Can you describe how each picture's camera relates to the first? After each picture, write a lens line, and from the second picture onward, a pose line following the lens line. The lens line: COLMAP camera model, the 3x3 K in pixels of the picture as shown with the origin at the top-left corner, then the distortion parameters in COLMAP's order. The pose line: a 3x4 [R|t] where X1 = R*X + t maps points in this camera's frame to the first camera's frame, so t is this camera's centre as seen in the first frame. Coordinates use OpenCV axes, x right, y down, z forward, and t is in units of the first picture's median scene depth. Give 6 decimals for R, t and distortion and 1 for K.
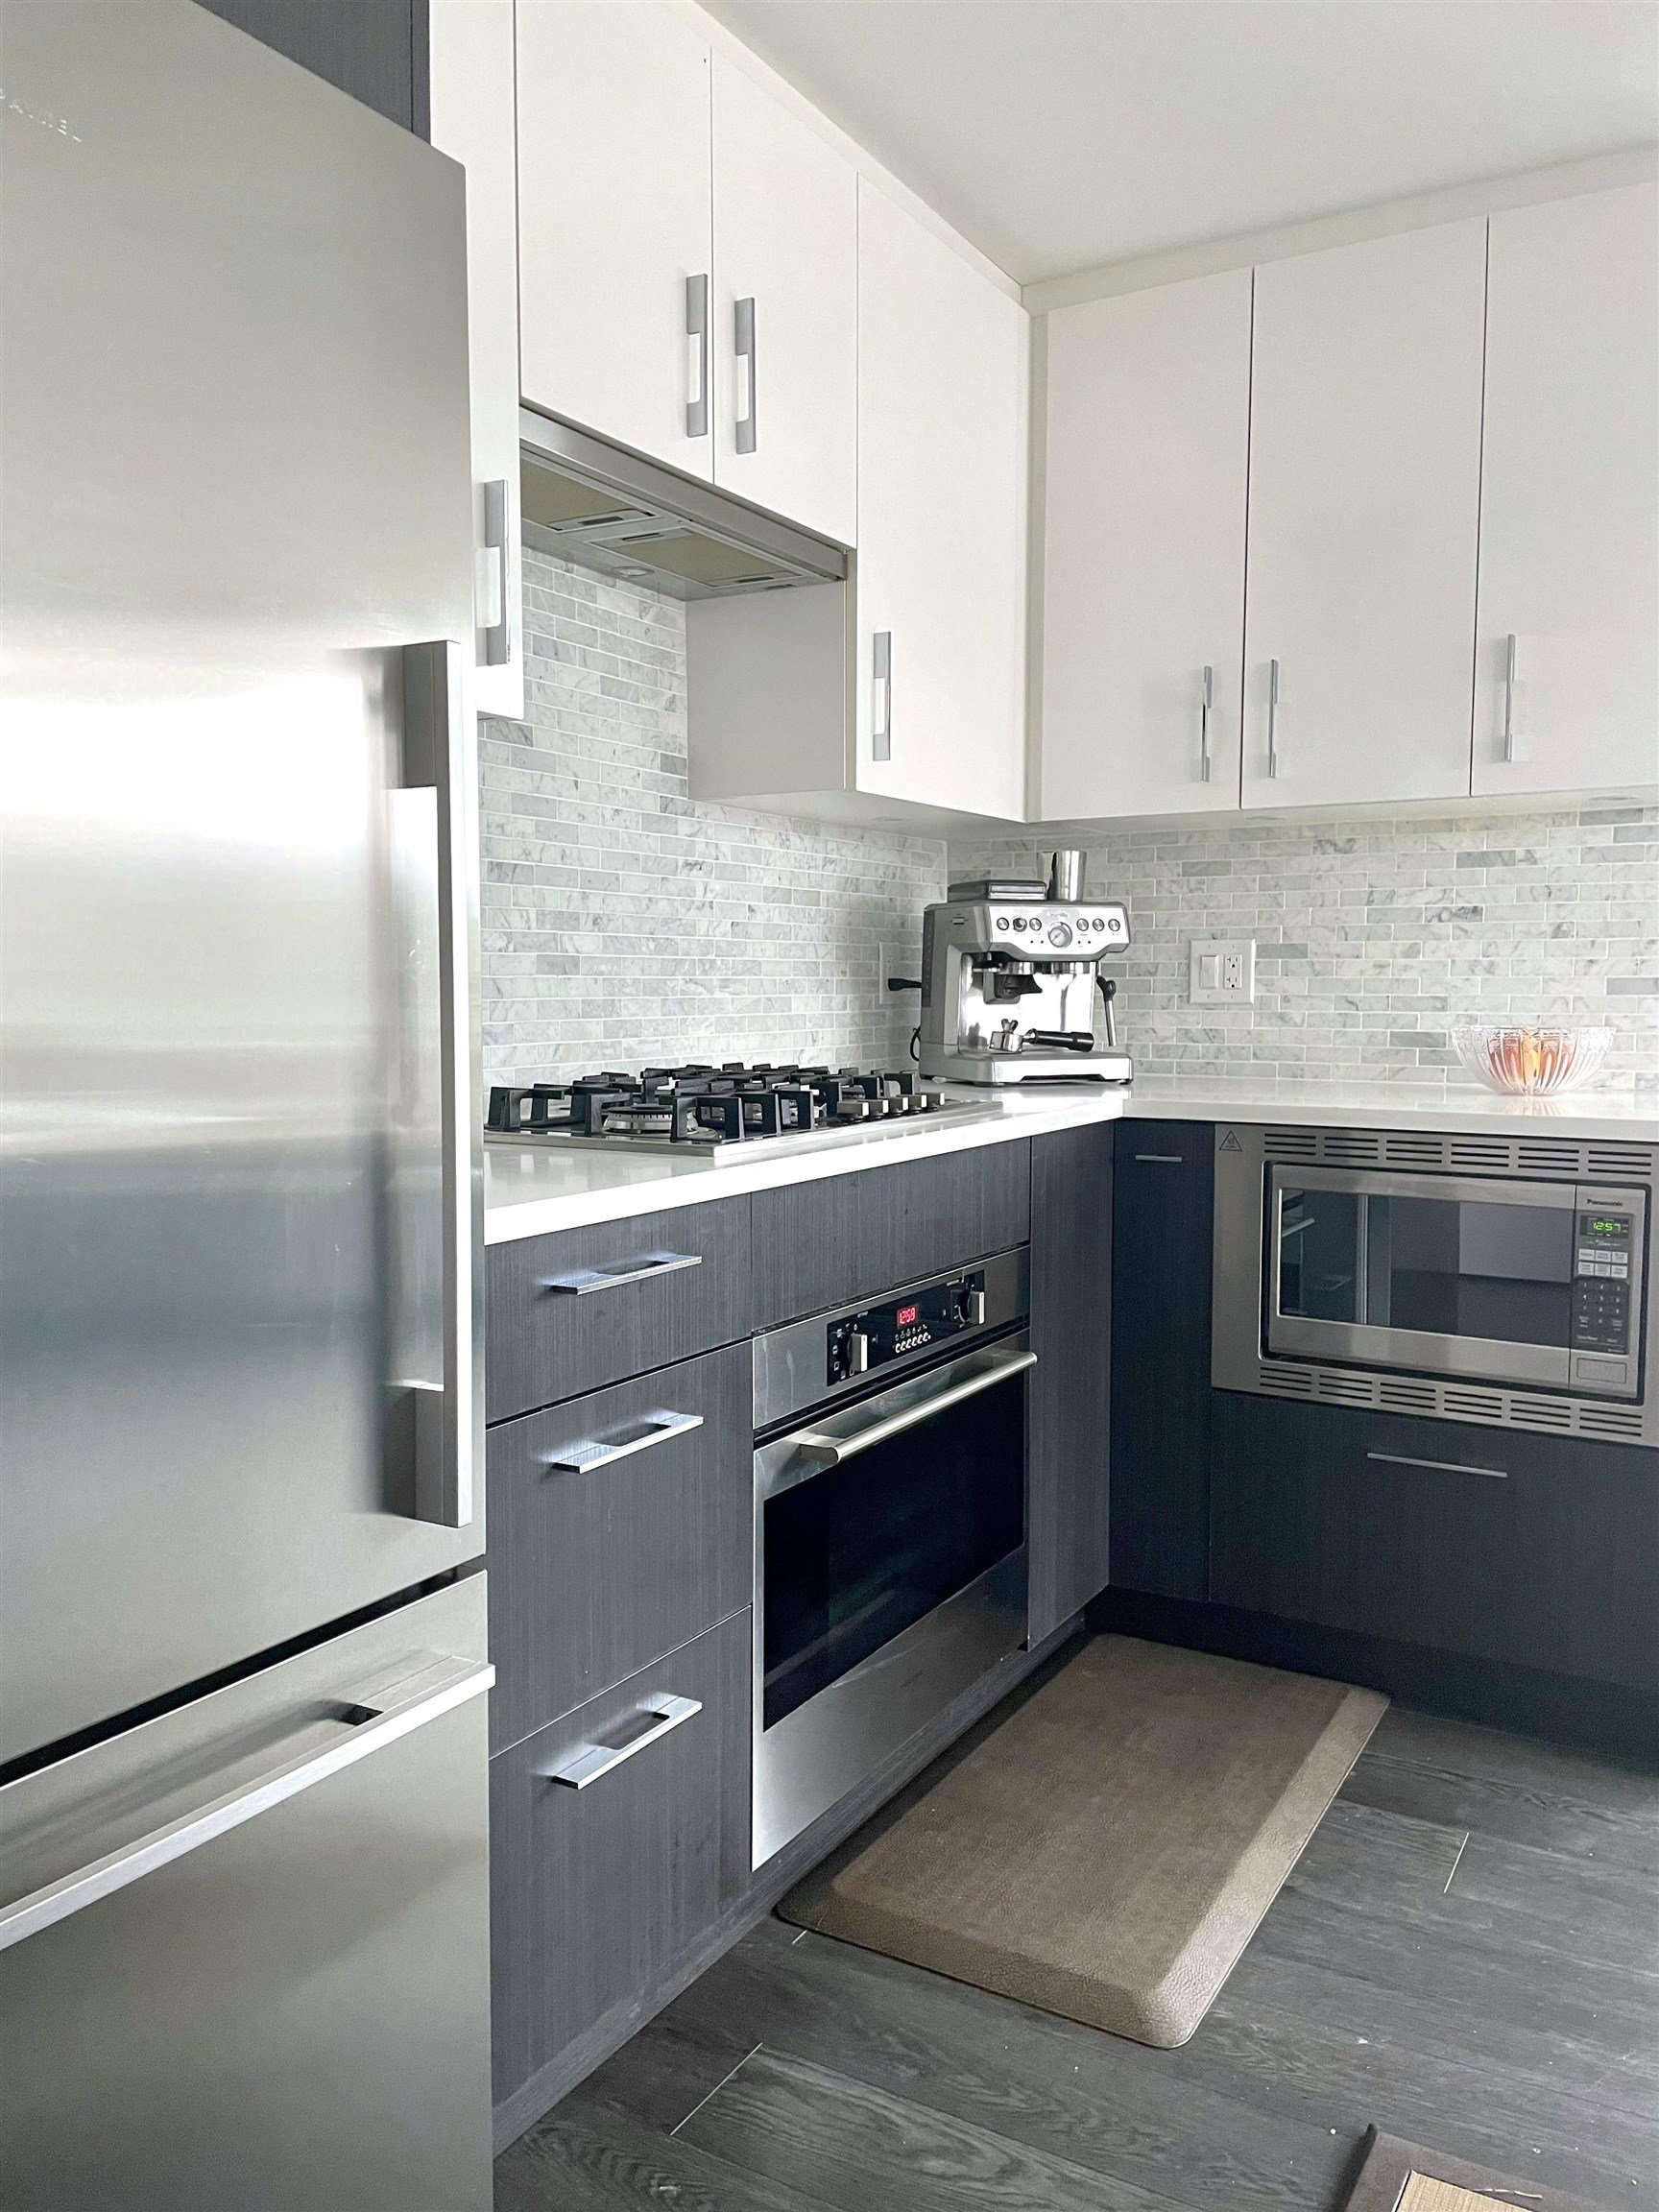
lens RADIAL K [[1663.7, 0, 820.1], [0, 1663.7, 1107.3], [0, 0, 1]] dist [0.065114, -0.004593]
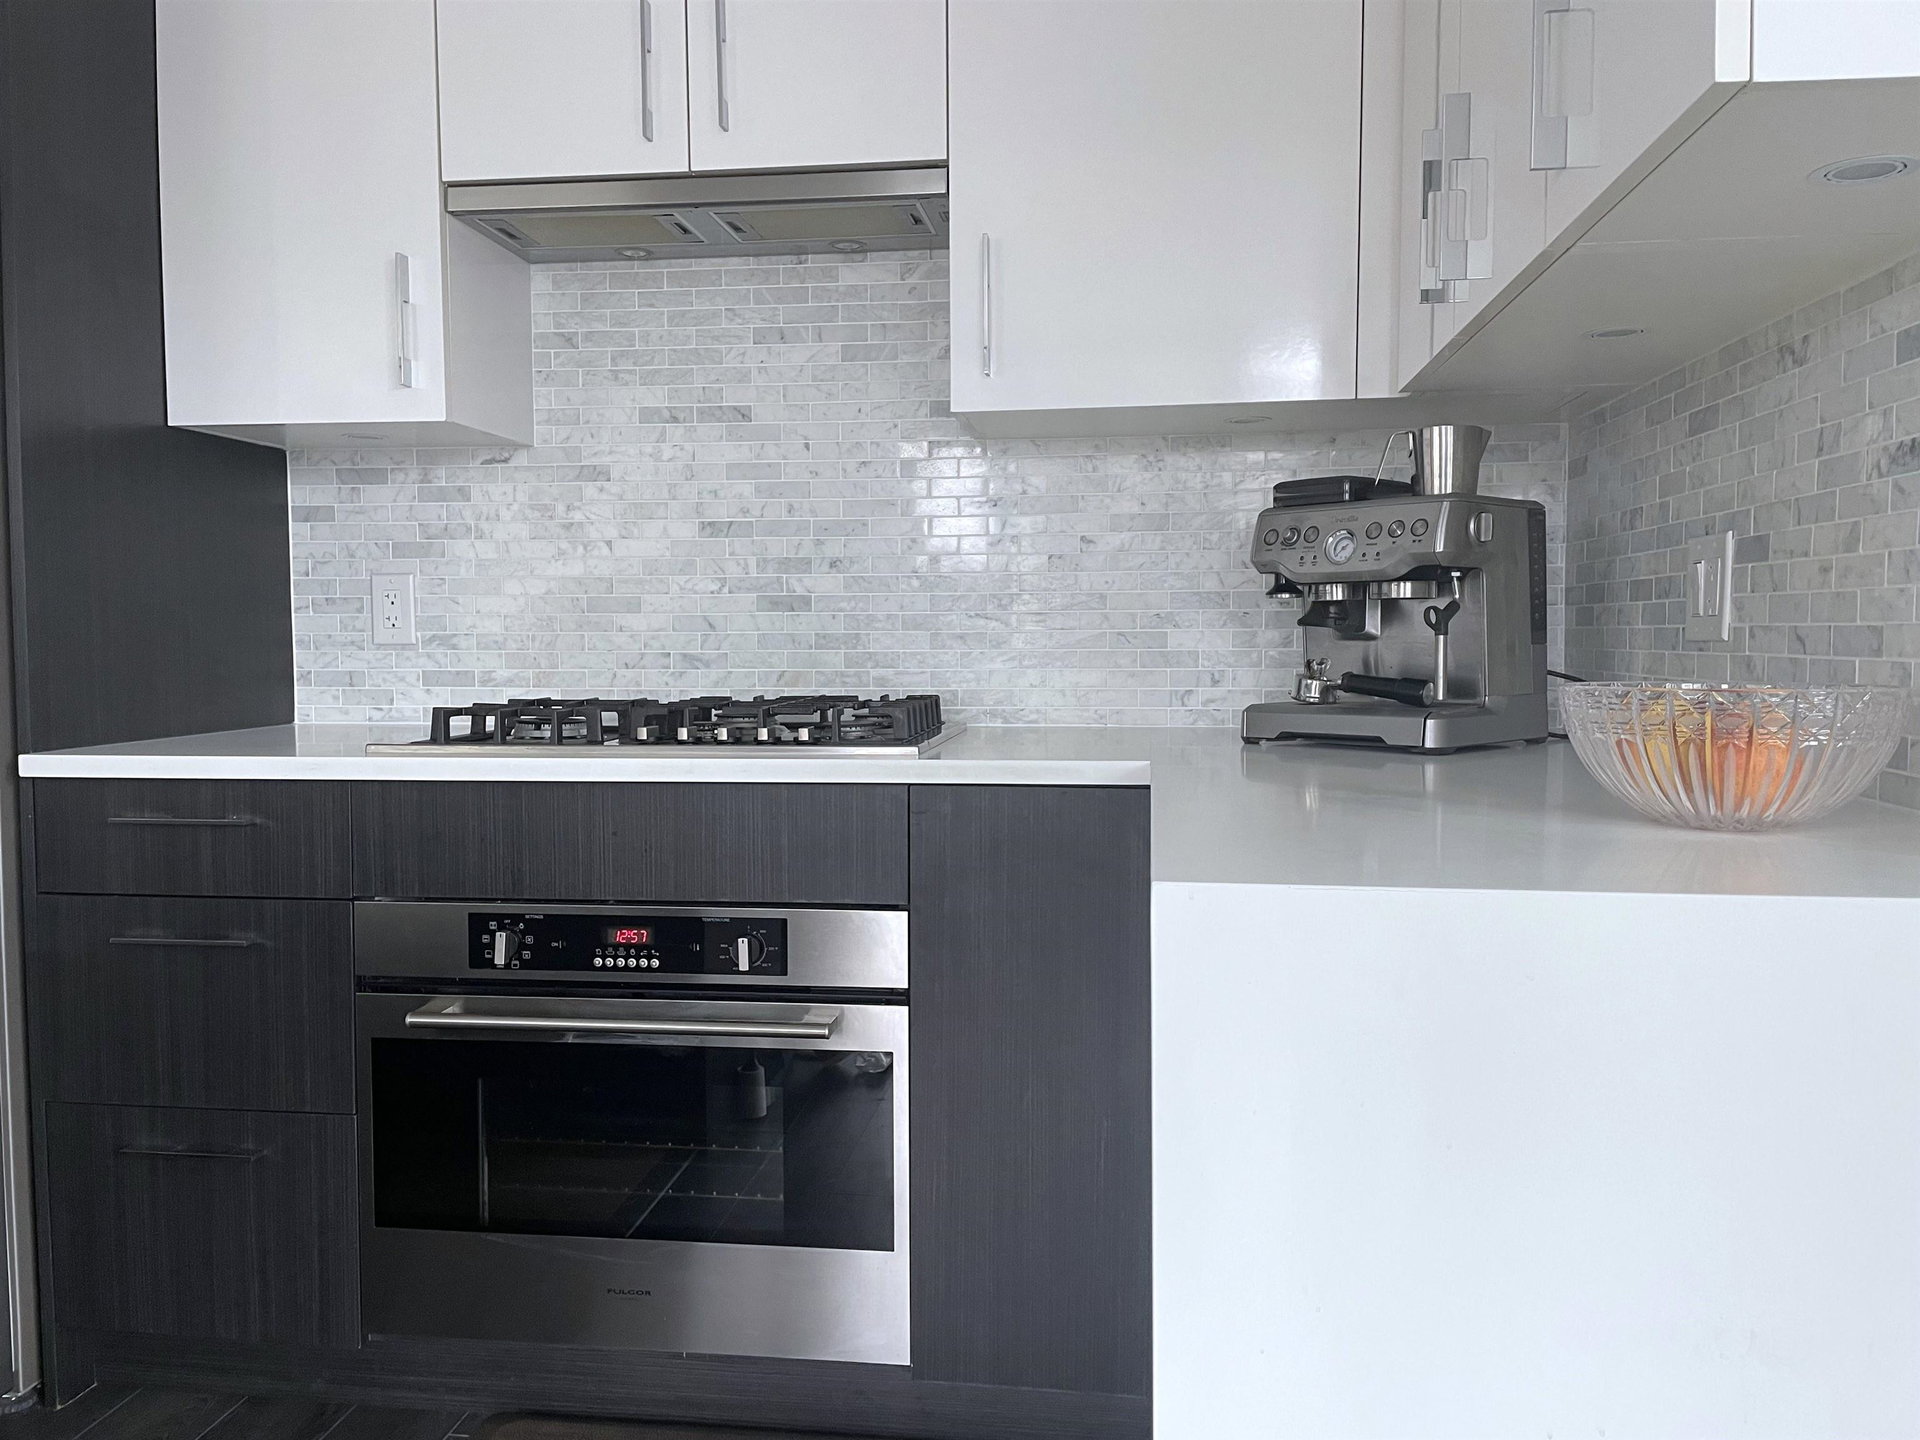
lens RADIAL K [[1444.1, 0, 949.8], [0, 1444.1, 715.9], [0, 0, 1]] dist [0.065114, -0.004593]
pose [[0.393699, 0.050591, -0.917846, 0.795120], [-0.063367, 0.997603, 0.027807, -0.040872], [0.917053, 0.047213, 0.395962, 0.685247]]
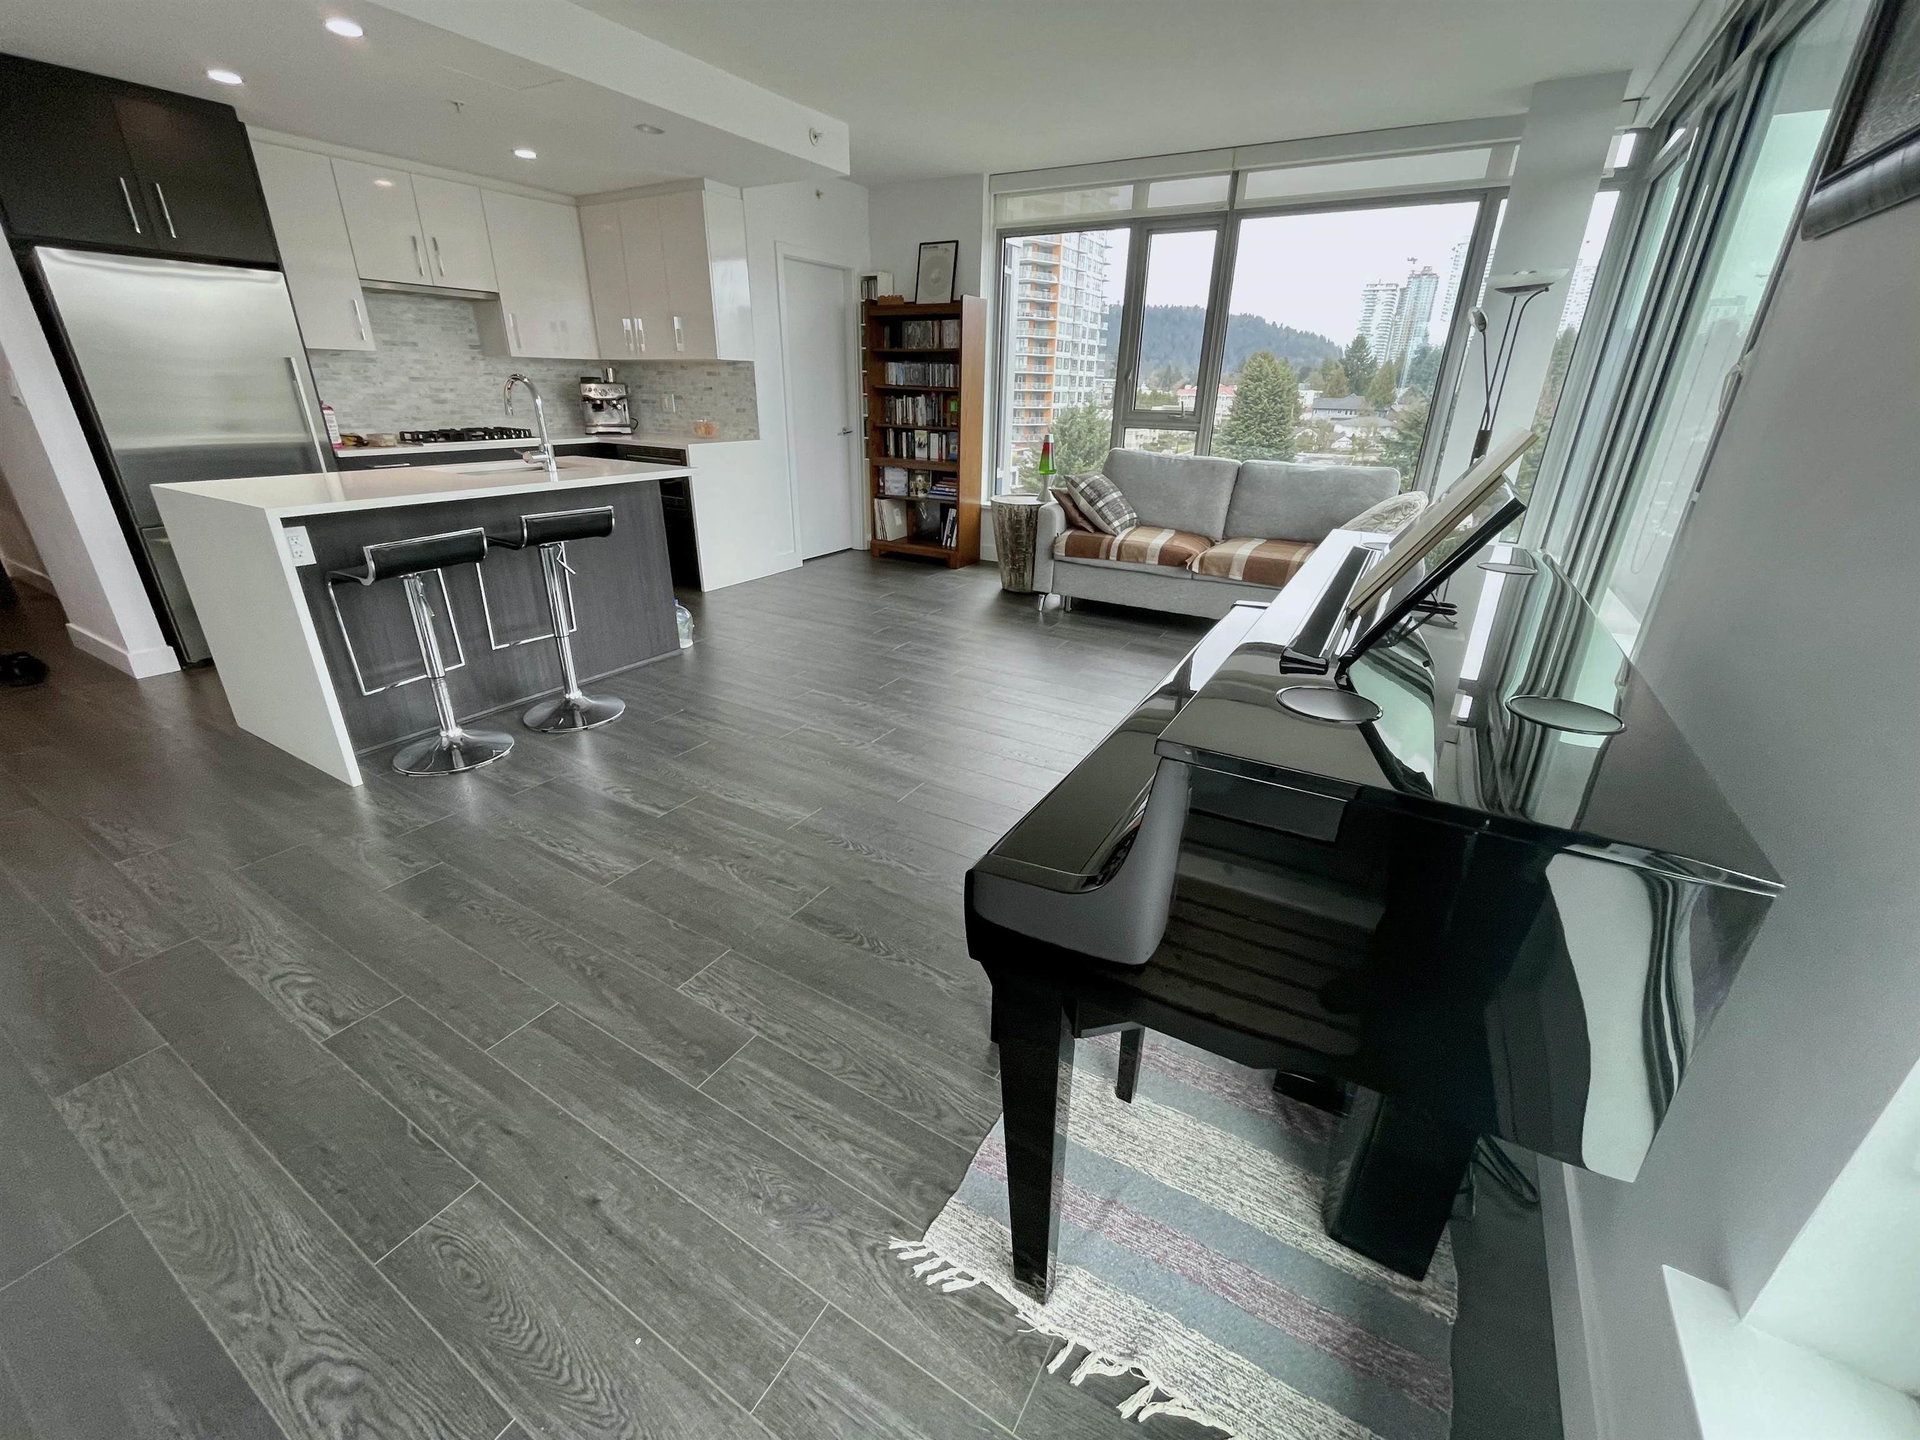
lens RADIAL K [[773.8, 0, 955.6], [0, 773.8, 715.3], [0, 0, 1]] dist [-0.001033, -0.000026]
pose [[0.999868, 0.013668, 0.008792, 1.124578], [-0.015771, 0.946600, 0.322026, 0.016254], [-0.003921, -0.322122, 0.946690, -1.108283]]
